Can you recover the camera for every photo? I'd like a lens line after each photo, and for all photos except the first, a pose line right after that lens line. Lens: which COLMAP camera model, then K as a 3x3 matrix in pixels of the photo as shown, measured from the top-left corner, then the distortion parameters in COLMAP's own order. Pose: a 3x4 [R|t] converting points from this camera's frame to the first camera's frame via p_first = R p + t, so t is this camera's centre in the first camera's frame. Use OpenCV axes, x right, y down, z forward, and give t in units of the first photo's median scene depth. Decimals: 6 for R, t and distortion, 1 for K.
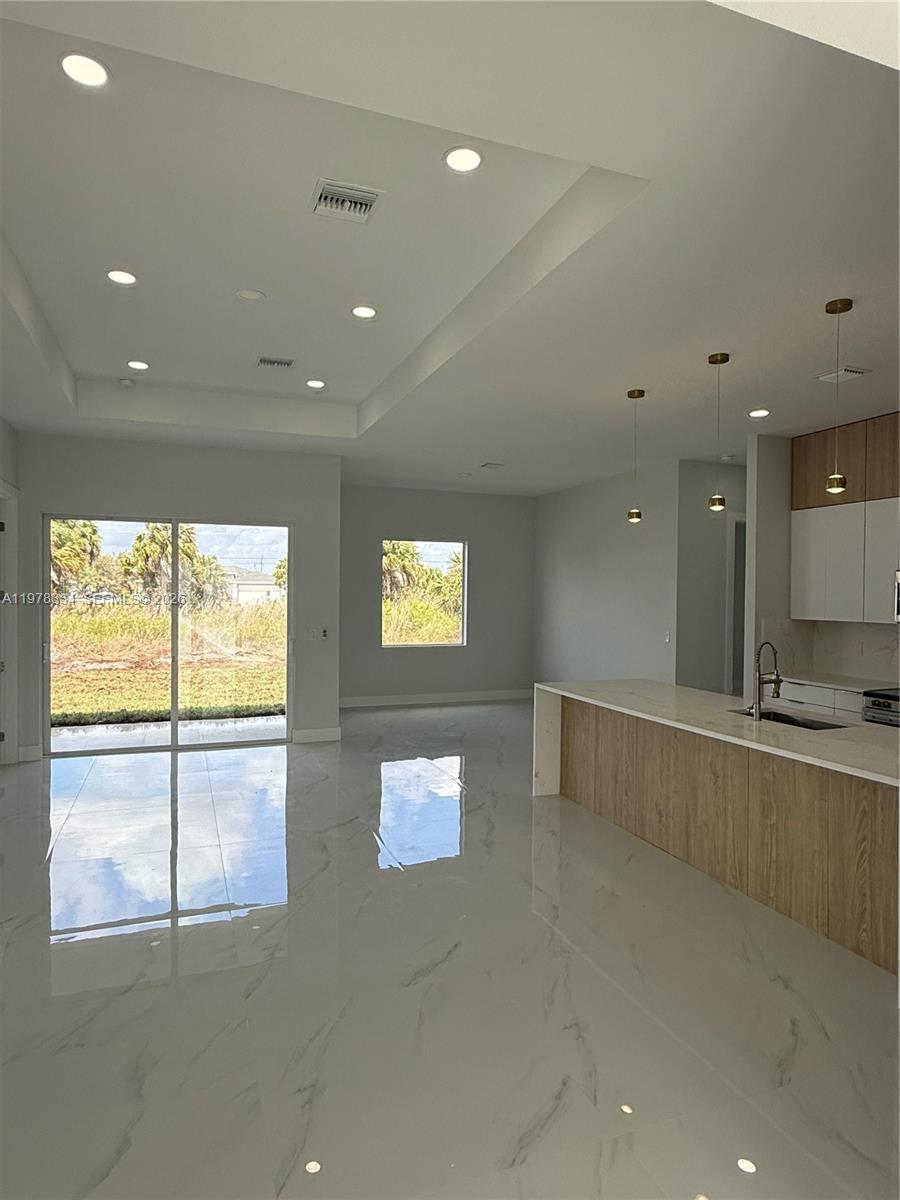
lens RADIAL K [[716.3, 0, 447.2], [0, 716.3, 598.1], [0, 0, 1]] dist [-0.003956, 0.001788]
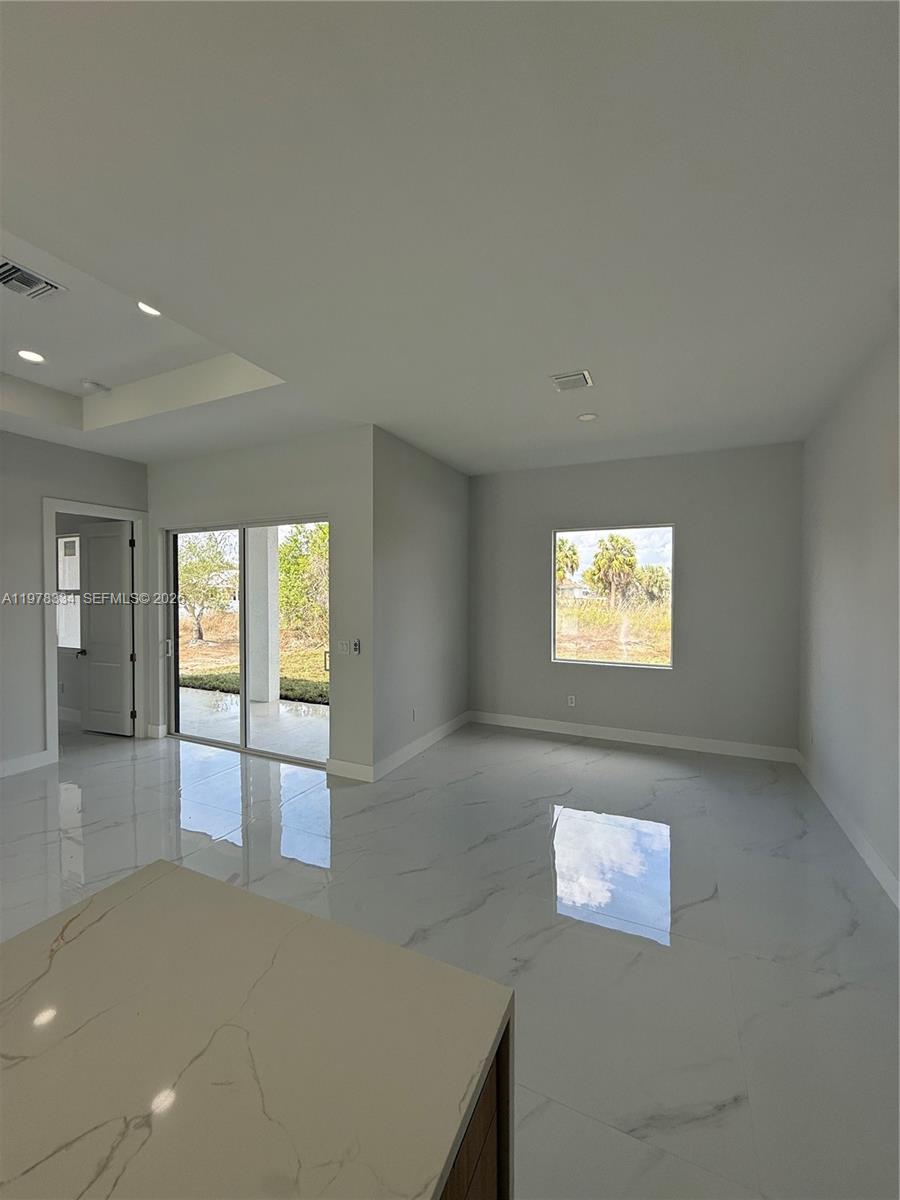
lens RADIAL K [[478.8, 0, 453.5], [0, 478.8, 599.5], [0, 0, 1]] dist [0.000613, 0.000132]
pose [[0.703556, 0.006032, -0.710614, 0.501052], [-0.002241, 0.999978, 0.006270, -0.014315], [0.710636, -0.002819, 0.703554, 1.178738]]
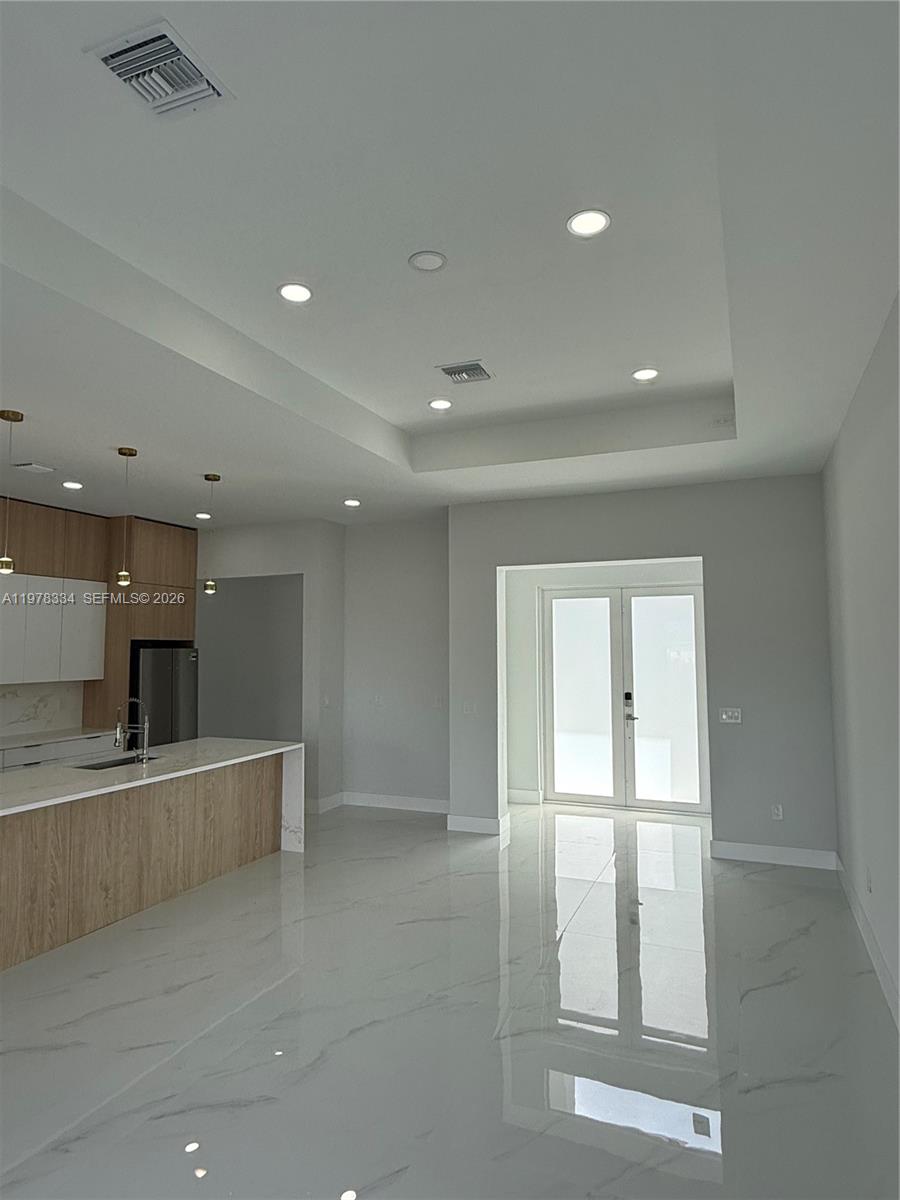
lens RADIAL K [[722.7, 0, 450.0], [0, 722.7, 600.0], [0, 0, 1]] dist [0.001290, 0.000721]
pose [[-0.726696, 0.038888, 0.685857, -0.725861], [0.005406, 0.998689, -0.050898, -0.036987], [-0.686938, -0.033279, -0.725954, 1.401568]]
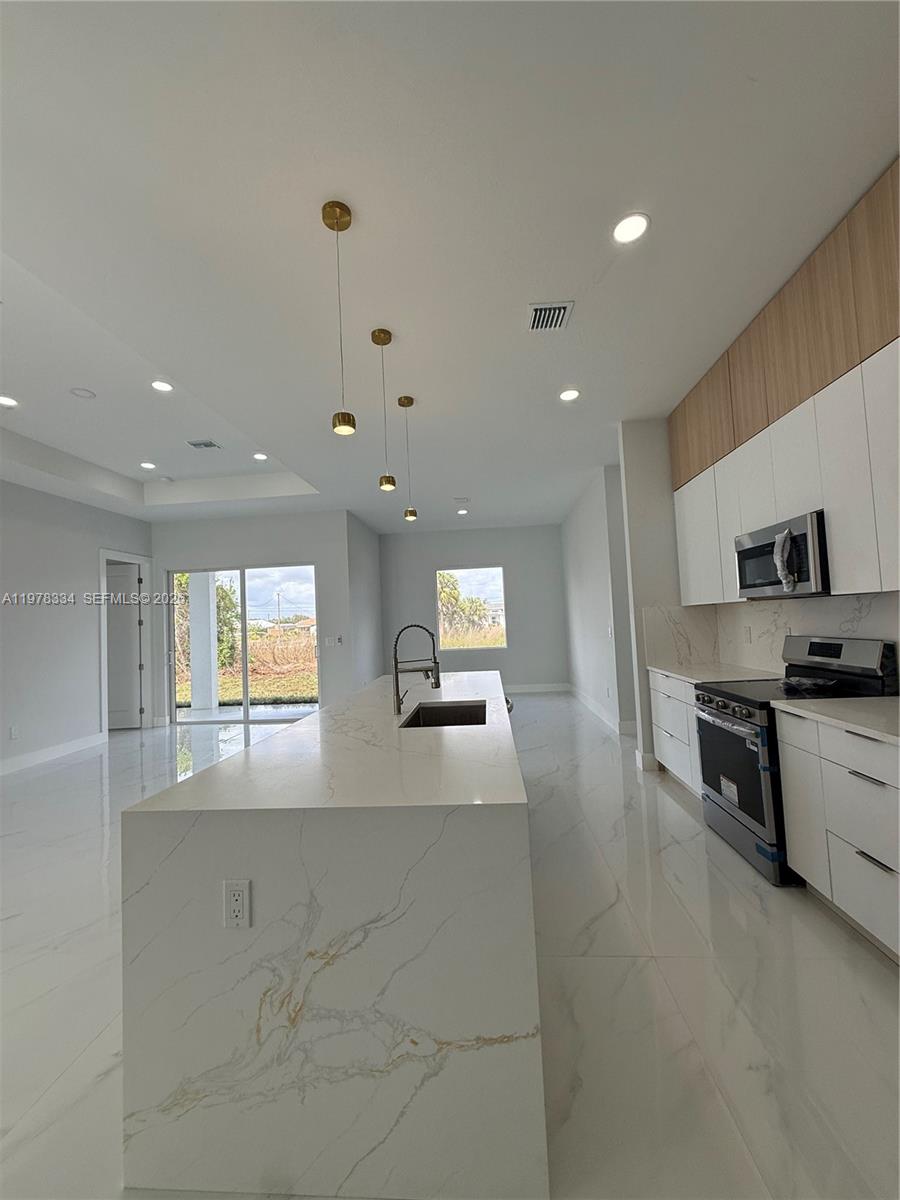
lens RADIAL K [[480.5, 0, 449.1], [0, 480.5, 597.9], [0, 0, 1]] dist [-0.000124, -0.000256]
pose [[0.903825, -0.071350, -0.421911, 0.691127], [0.048864, 0.996760, -0.063885, 0.063573], [0.425102, 0.037125, 0.904384, 0.444593]]
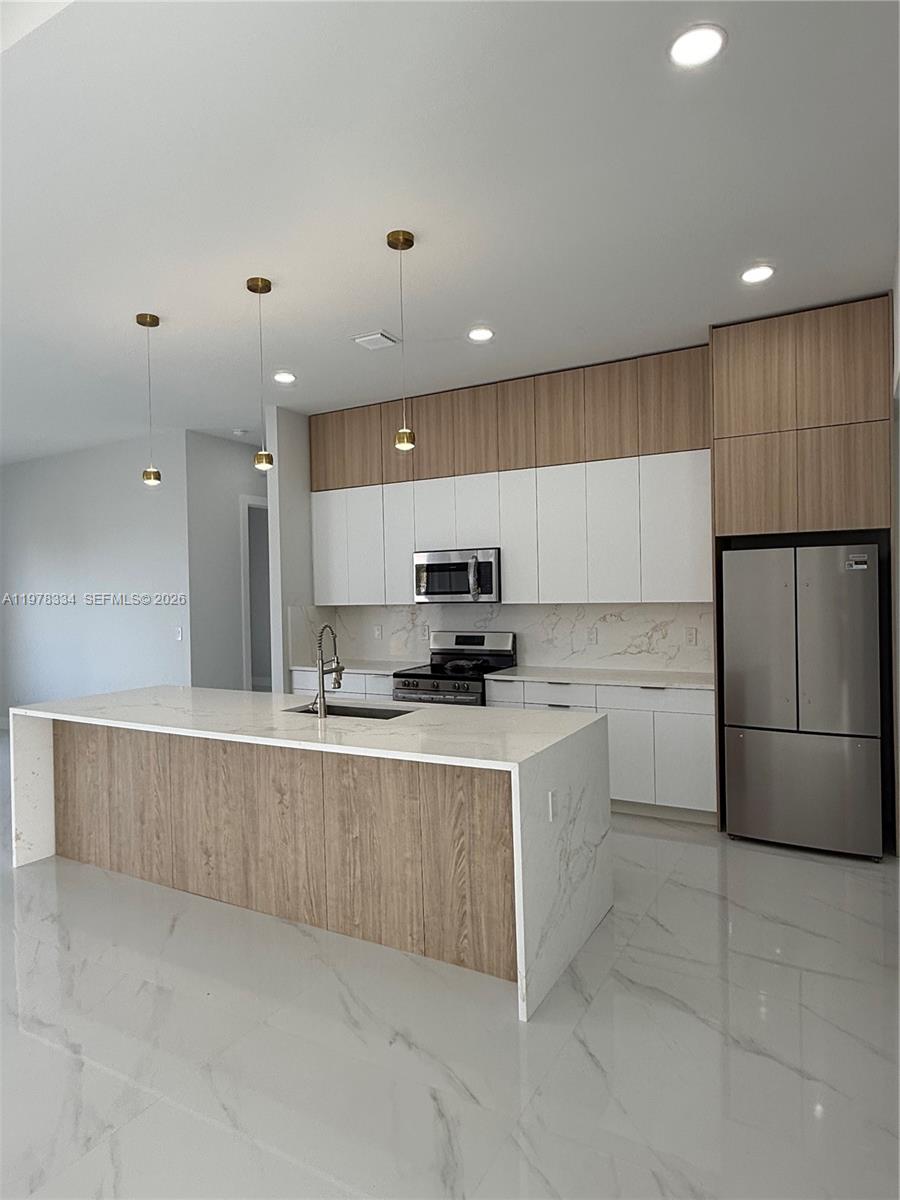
lens RADIAL K [[716.3, 0, 447.2], [0, 716.3, 598.1], [0, 0, 1]] dist [-0.003956, 0.001788]
pose [[0.767500, -0.032502, 0.640224, 0.006437], [0.034613, 0.999358, 0.009239, 0.024057], [-0.640114, 0.015070, 0.768133, 0.225775]]
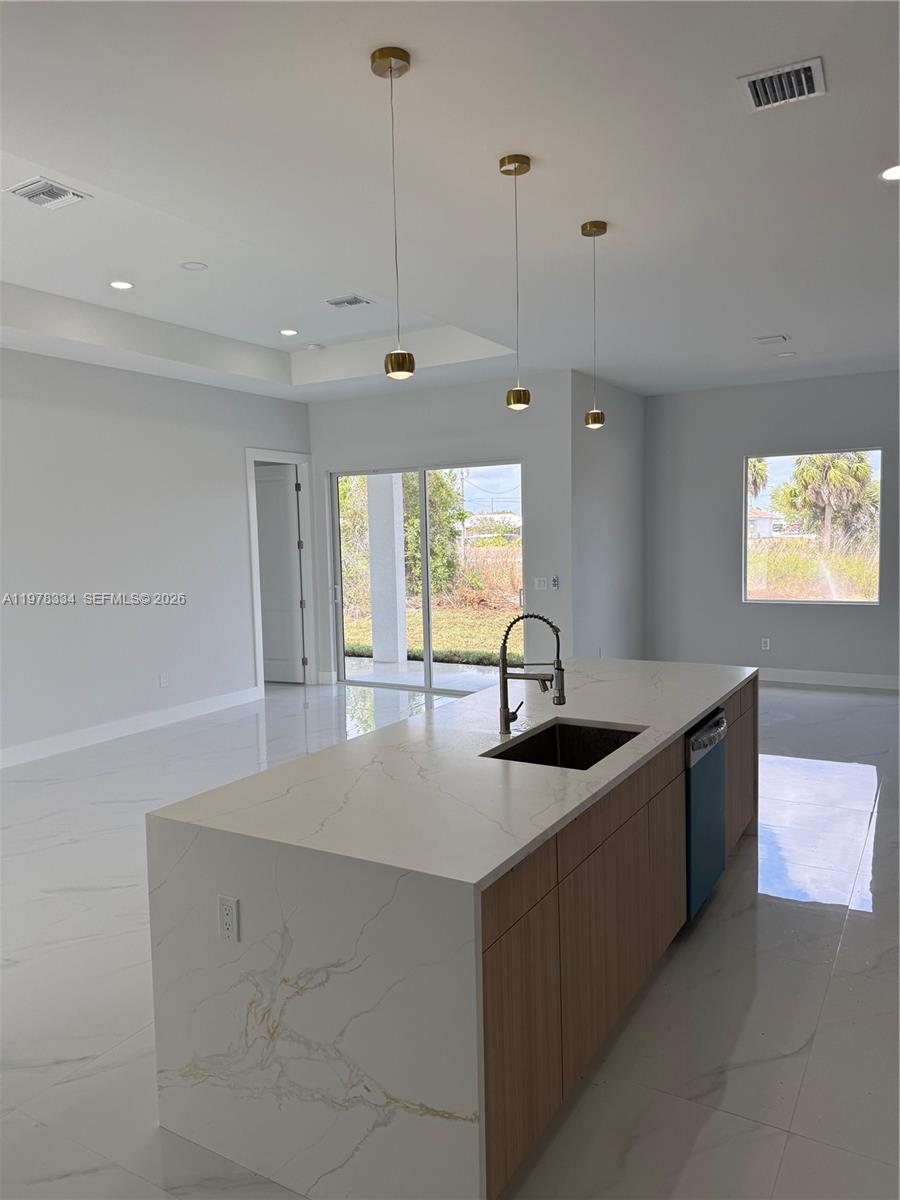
lens RADIAL K [[835.6, 0, 442.0], [0, 835.6, 603.8], [0, 0, 1]] dist [0.089203, -0.121316]
pose [[0.622395, 0.044119, -0.781459, 0.911511], [0.021540, 0.997067, 0.073447, -0.004369], [0.782407, -0.062546, 0.619618, 0.446443]]
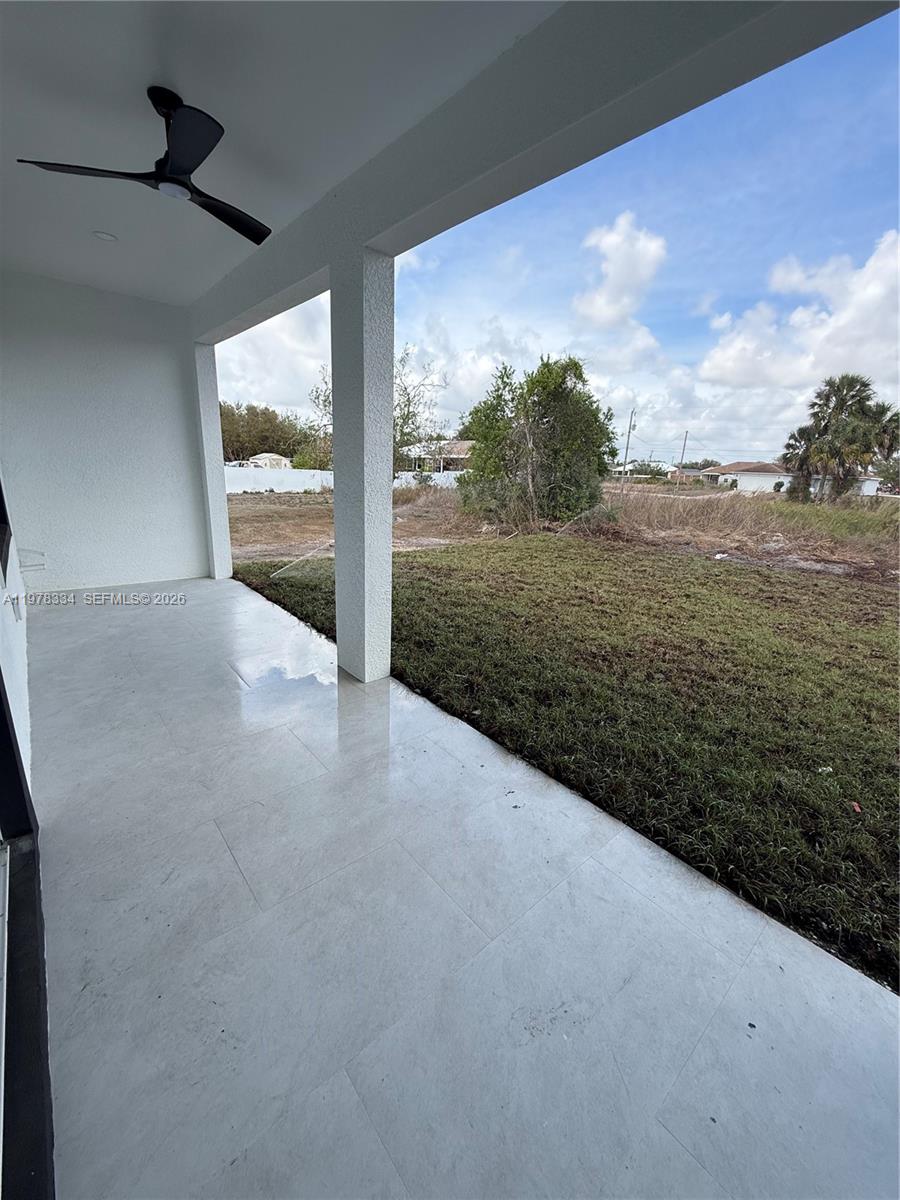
lens RADIAL K [[483.2, 0, 452.8], [0, 483.2, 585.6], [0, 0, 1]] dist [-0.000924, 0.000519]
pose [[0.349550, 0.235113, -0.906938, -0.414655], [-0.052403, 0.971393, 0.231624, 0.010034], [0.935451, -0.033438, 0.351871, 1.763547]]
